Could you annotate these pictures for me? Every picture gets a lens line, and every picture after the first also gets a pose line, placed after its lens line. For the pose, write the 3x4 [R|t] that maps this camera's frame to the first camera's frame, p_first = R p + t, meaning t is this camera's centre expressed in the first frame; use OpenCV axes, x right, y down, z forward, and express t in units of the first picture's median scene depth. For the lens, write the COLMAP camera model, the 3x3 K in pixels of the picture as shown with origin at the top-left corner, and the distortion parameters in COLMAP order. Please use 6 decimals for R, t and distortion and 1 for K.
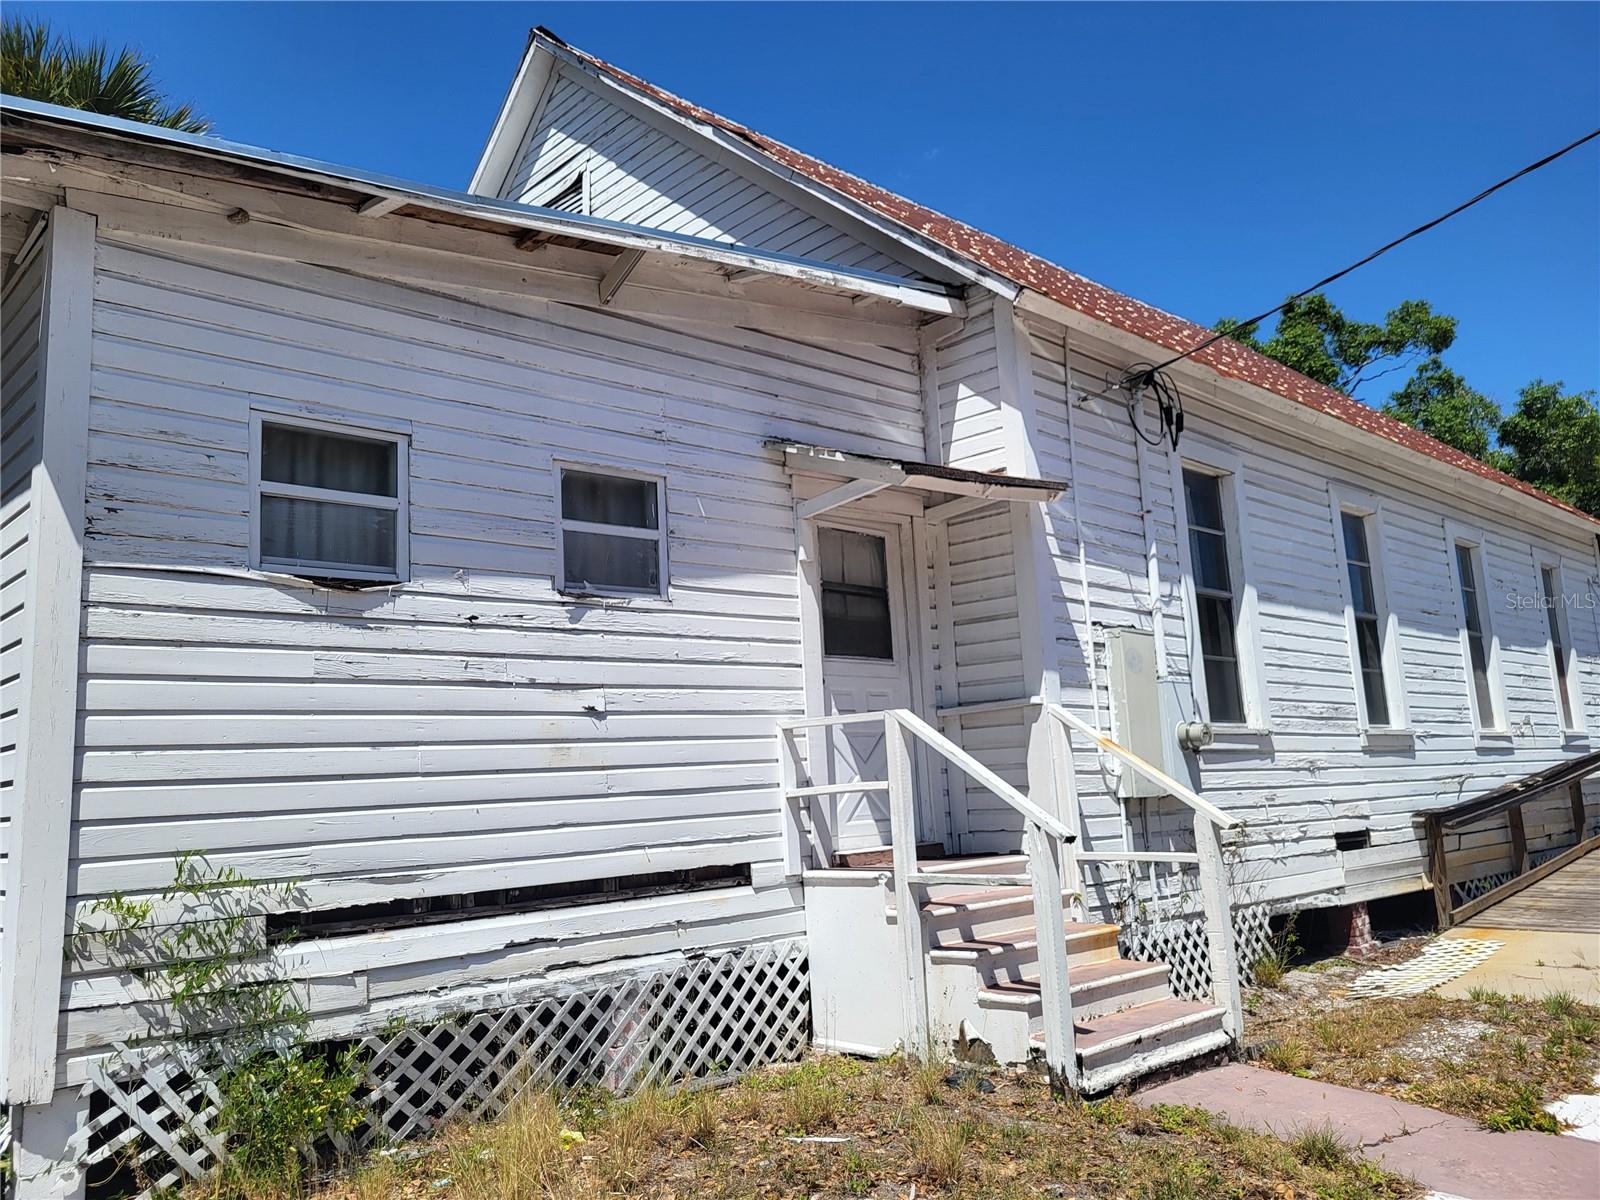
lens RADIAL K [[1222.1, 0, 796.1], [0, 1222.1, 599.8], [0, 0, 1]] dist [0.009845, -0.005842]
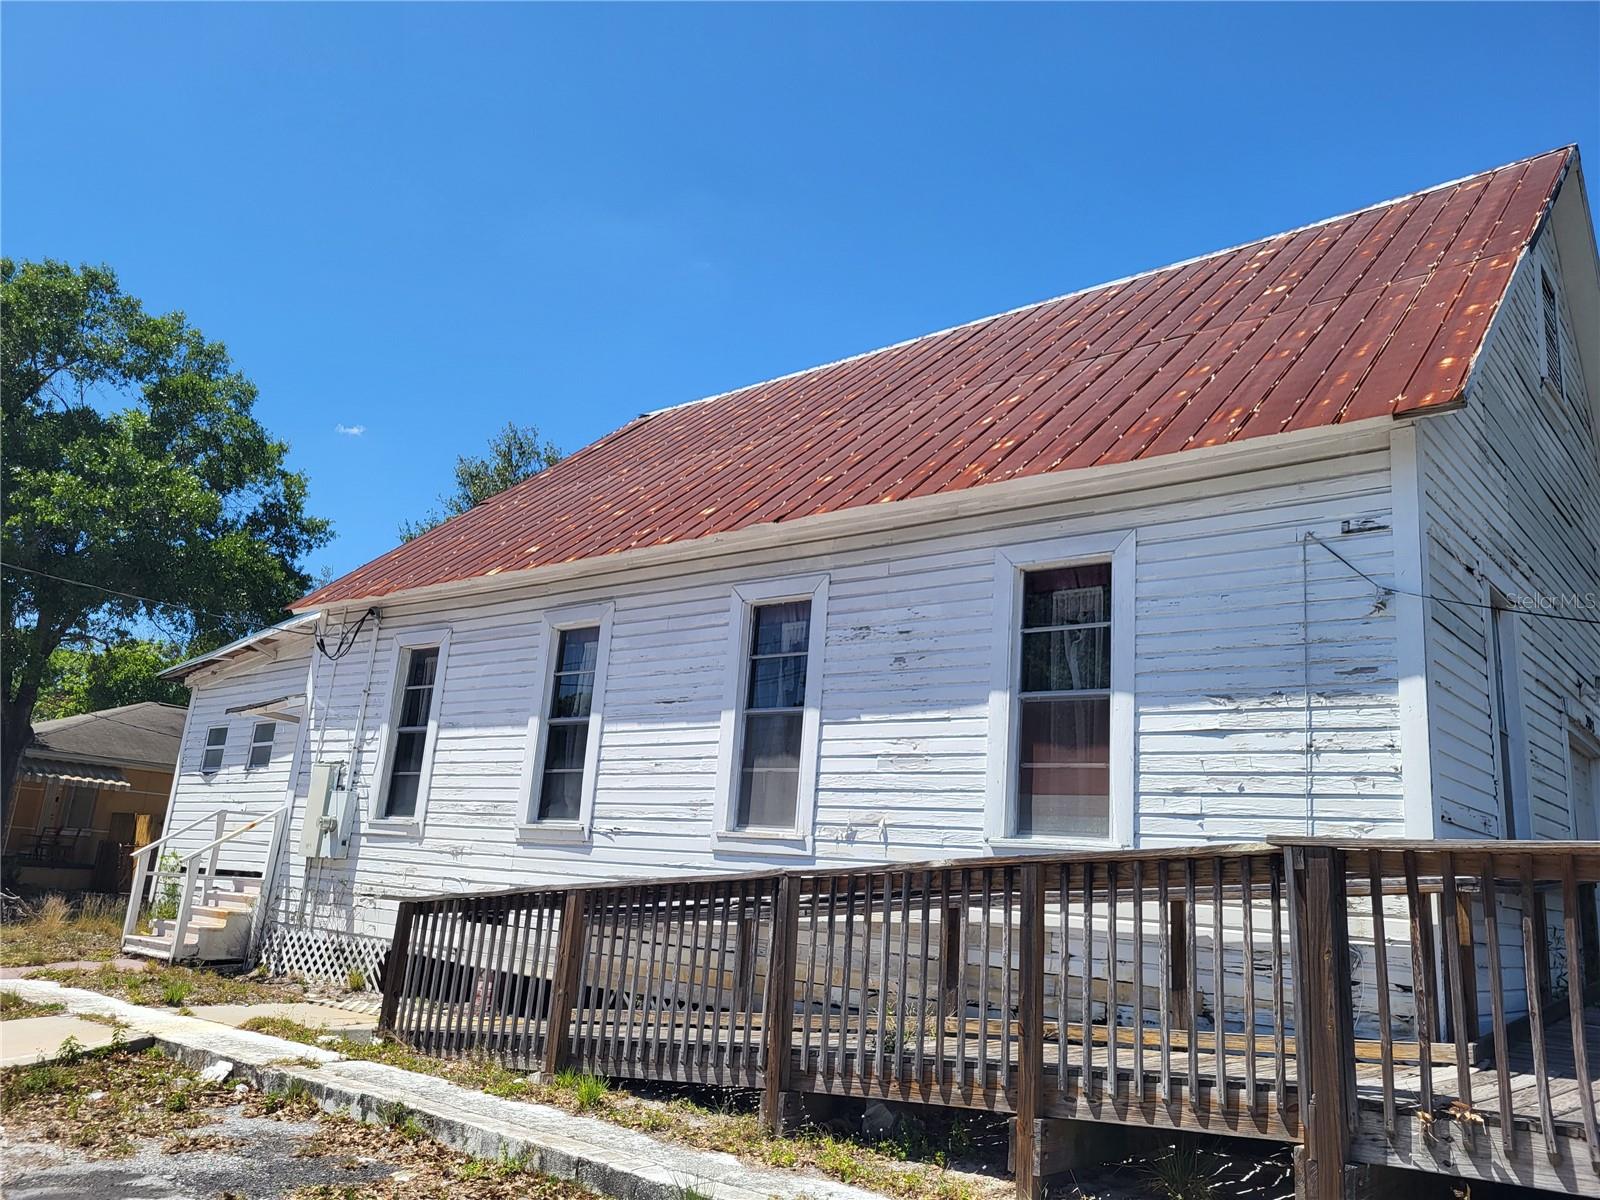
lens RADIAL K [[1222.1, 0, 798.0], [0, 1222.1, 591.6], [0, 0, 1]] dist [0.009845, -0.005842]
pose [[0.118803, -0.190579, -0.974457, 1.841123], [0.078503, 0.980138, -0.182119, 0.135404], [0.989810, -0.054862, 0.131404, 1.244052]]
